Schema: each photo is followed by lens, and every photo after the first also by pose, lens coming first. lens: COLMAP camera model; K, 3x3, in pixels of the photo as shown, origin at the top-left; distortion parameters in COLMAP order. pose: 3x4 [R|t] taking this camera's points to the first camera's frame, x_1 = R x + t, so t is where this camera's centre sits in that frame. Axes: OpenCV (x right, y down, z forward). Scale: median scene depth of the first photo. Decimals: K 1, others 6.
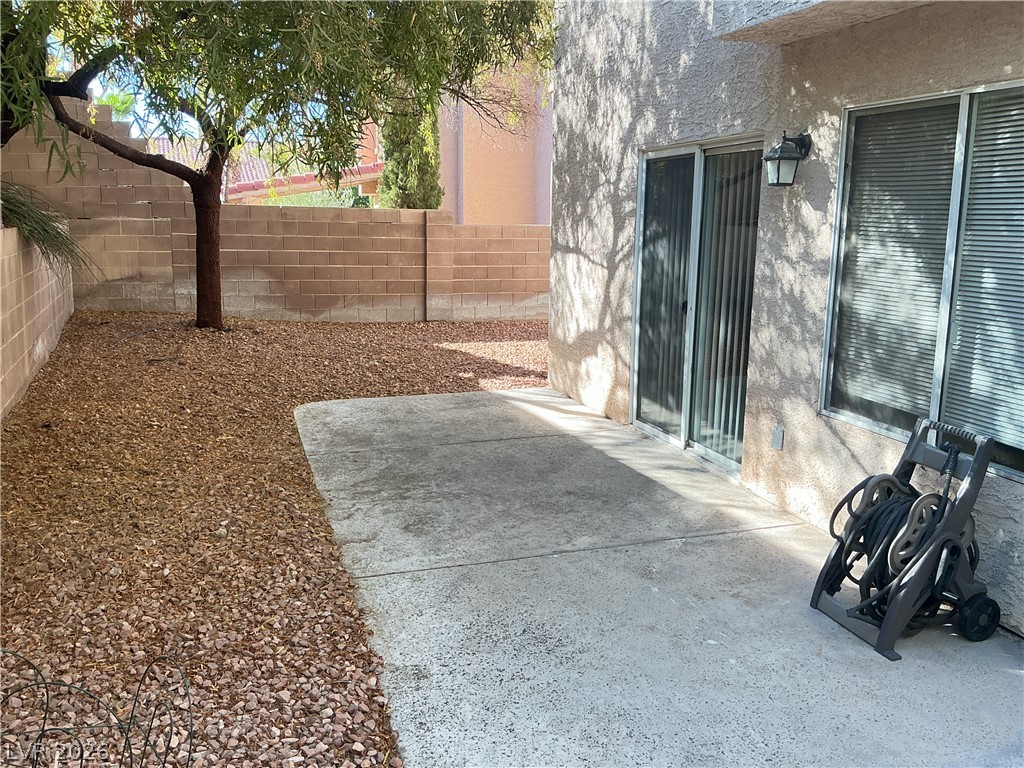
lens RADIAL K [[855.5, 0, 512.0], [0, 855.5, 384.0], [0, 0, 1]] dist [0.037575, -0.119195]
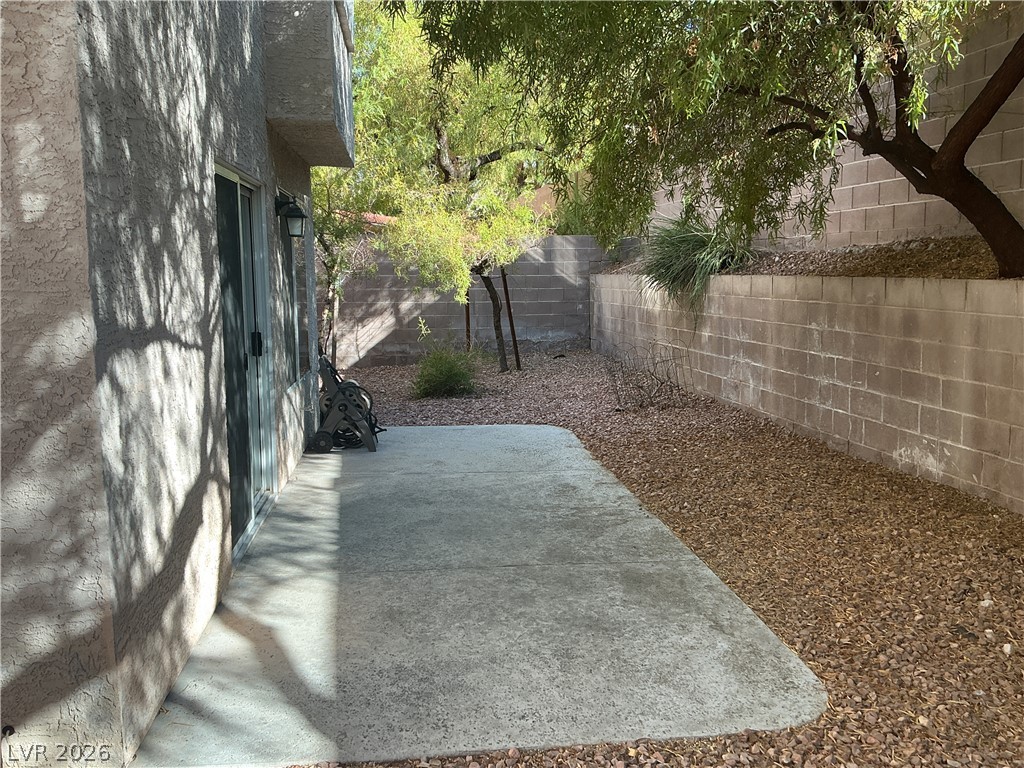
lens RADIAL K [[855.5, 0, 512.0], [0, 855.5, 384.0], [0, 0, 1]] dist [0.037575, -0.119195]
pose [[-0.981169, -0.033619, 0.190204, -0.225659], [0.029277, 0.947473, 0.318494, -0.343539], [-0.190920, 0.318065, -0.928646, 1.804466]]
